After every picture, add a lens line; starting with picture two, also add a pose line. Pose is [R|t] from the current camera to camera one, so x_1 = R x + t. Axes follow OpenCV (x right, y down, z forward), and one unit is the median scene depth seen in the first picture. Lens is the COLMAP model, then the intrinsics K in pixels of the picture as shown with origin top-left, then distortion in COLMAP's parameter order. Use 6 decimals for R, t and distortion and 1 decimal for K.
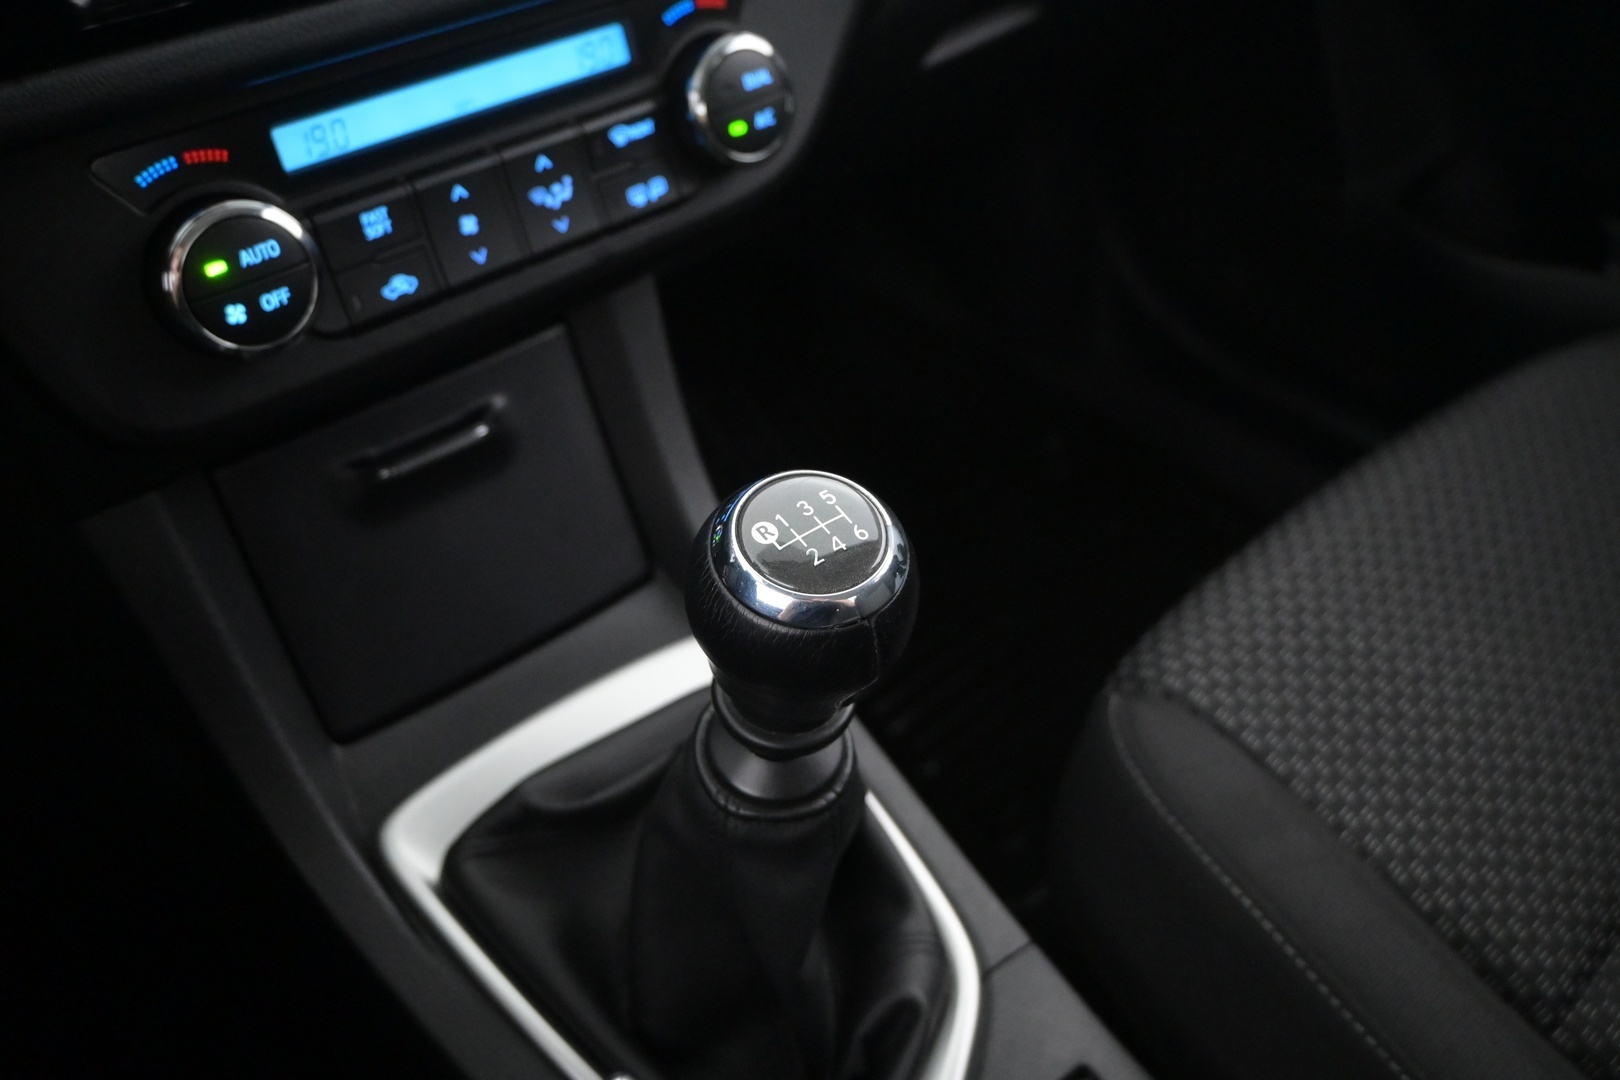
lens RADIAL K [[1419.1, 0, 810.2], [0, 1419.1, 557.3], [0, 0, 1]] dist [0.020200, -0.001775]
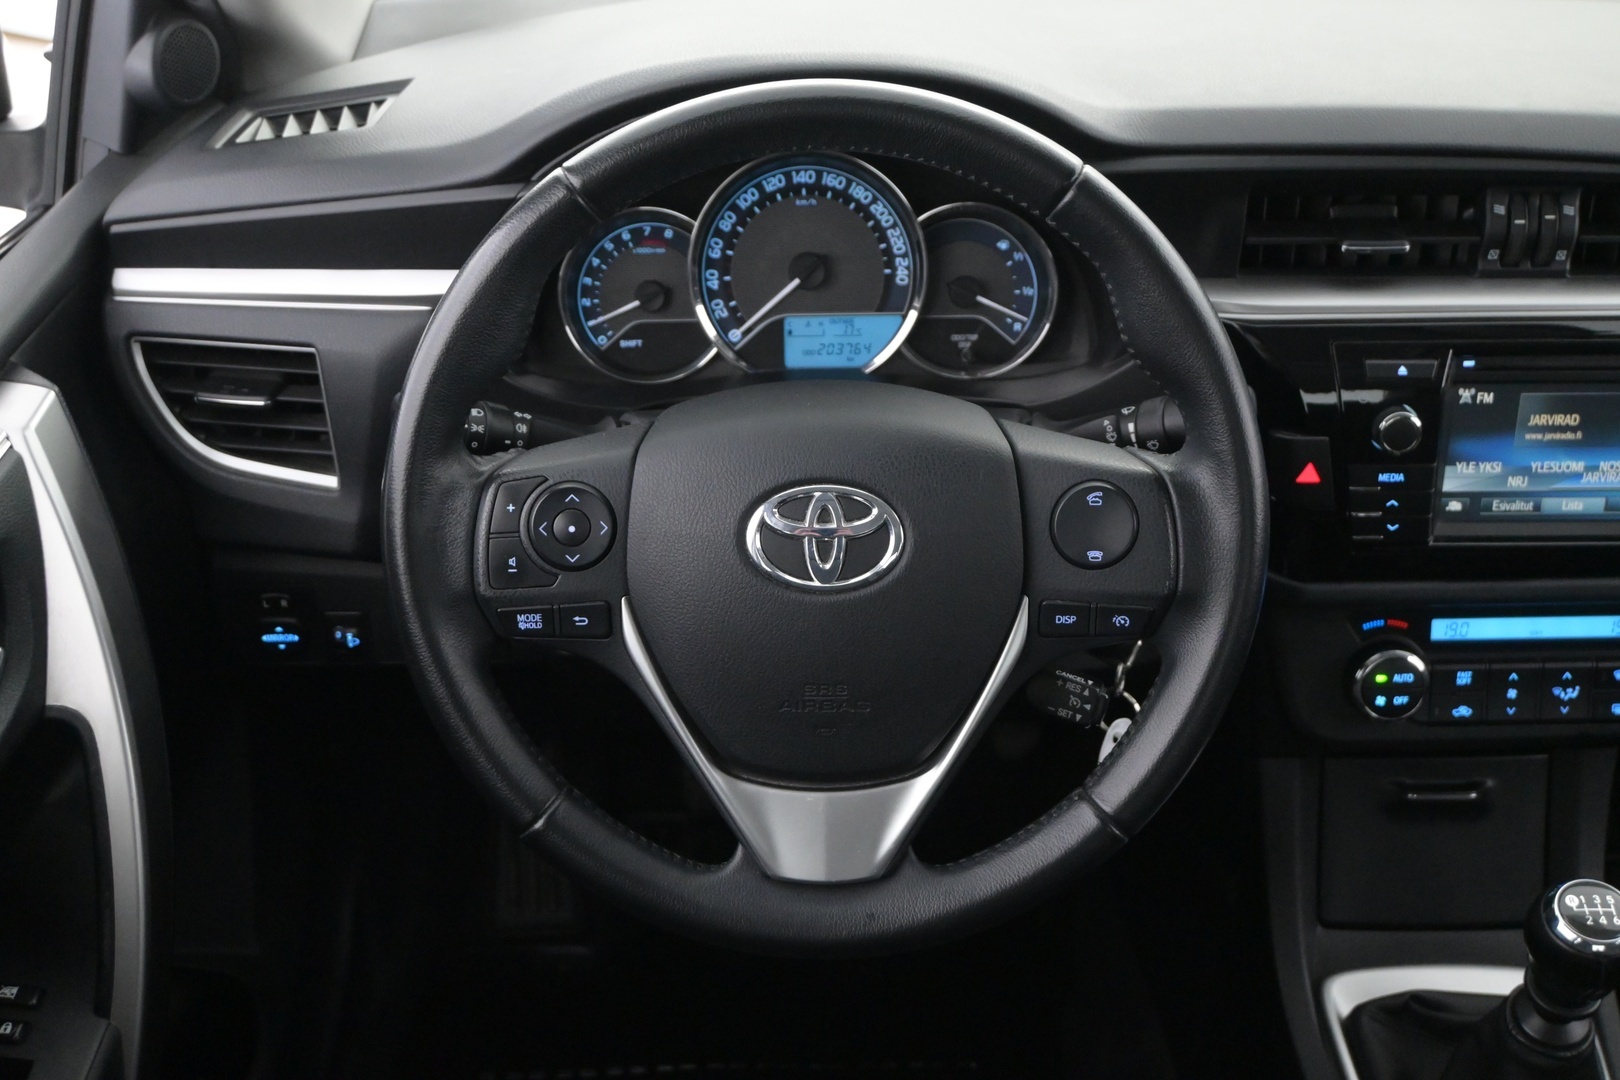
lens RADIAL K [[1844.8, 0, 820.1], [0, 1844.8, 525.8], [0, 0, 1]] dist [0.001899, 0.000000]
pose [[0.760144, 0.332383, -0.558303, 0.340348], [-0.422789, 0.905490, -0.036558, 0.035368], [0.493386, 0.263834, 0.828831, -1.476352]]
